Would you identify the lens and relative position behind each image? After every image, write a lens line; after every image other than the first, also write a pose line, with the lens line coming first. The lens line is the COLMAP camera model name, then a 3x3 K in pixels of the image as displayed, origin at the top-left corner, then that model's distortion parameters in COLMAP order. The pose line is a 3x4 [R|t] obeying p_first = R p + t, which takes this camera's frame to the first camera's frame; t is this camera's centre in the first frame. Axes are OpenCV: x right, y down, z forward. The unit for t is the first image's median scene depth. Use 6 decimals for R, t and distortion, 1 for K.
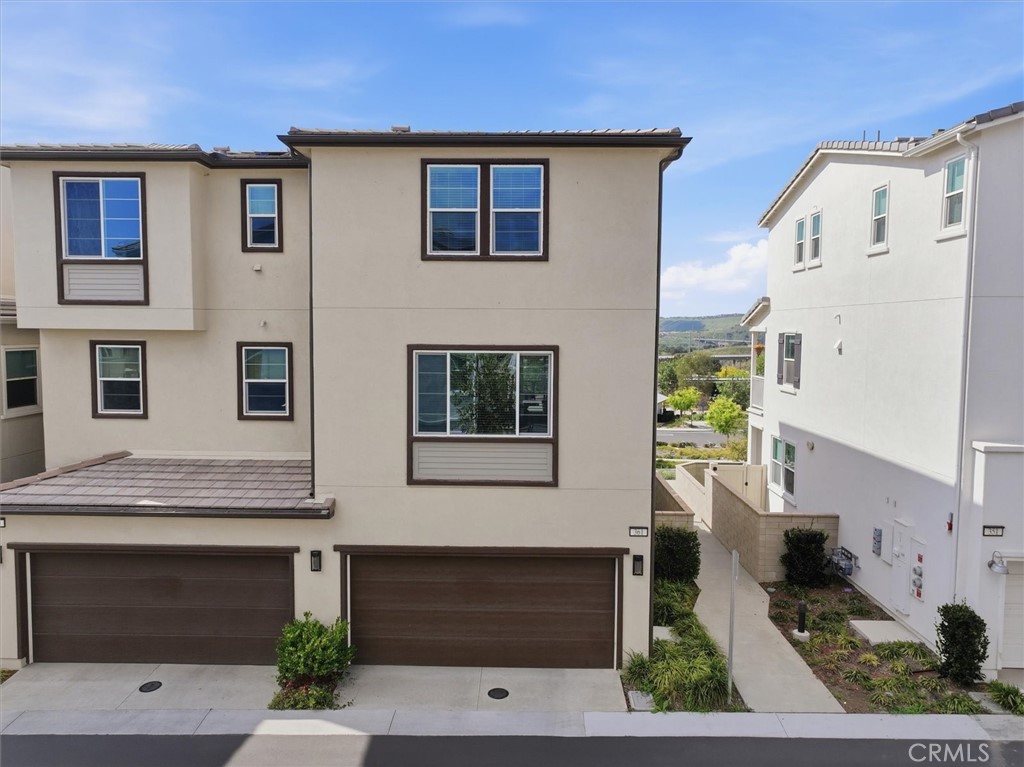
lens RADIAL K [[724.7, 0, 514.1], [0, 724.7, 385.9], [0, 0, 1]] dist [0.002171, 0.002231]
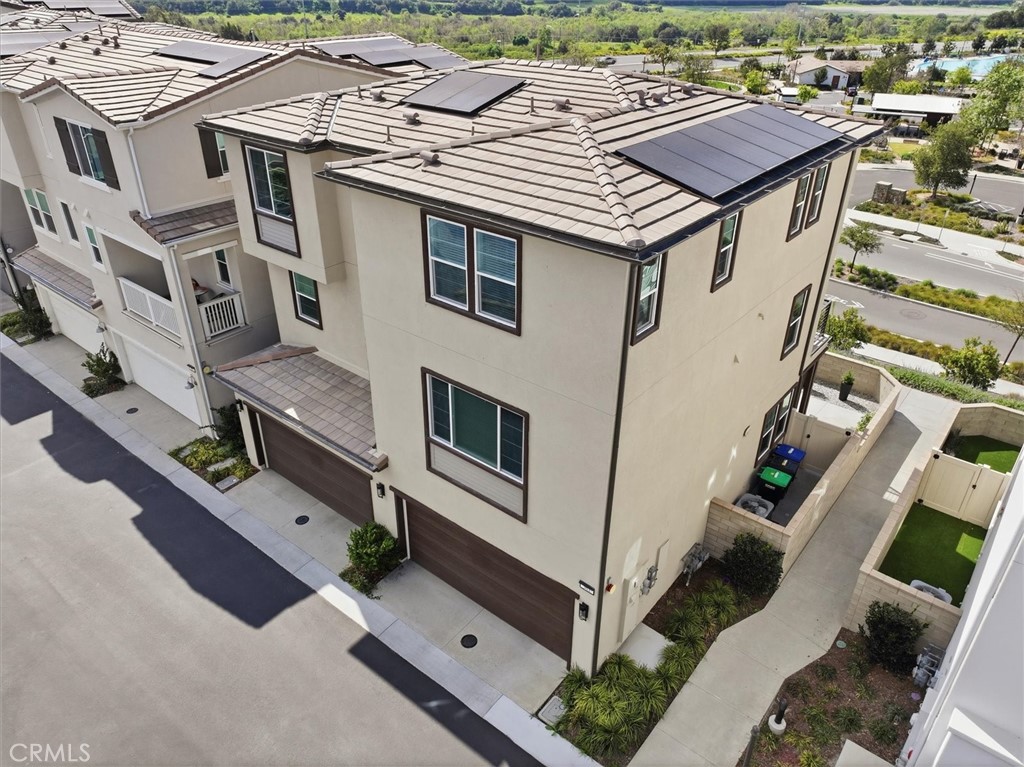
lens RADIAL K [[724.7, 0, 510.2], [0, 724.7, 380.9], [0, 0, 1]] dist [0.002171, 0.002231]
pose [[0.787233, 0.306317, -0.535196, 0.566200], [-0.048305, 0.895865, 0.441692, -0.539424], [0.614761, -0.321862, 0.720051, 0.276422]]
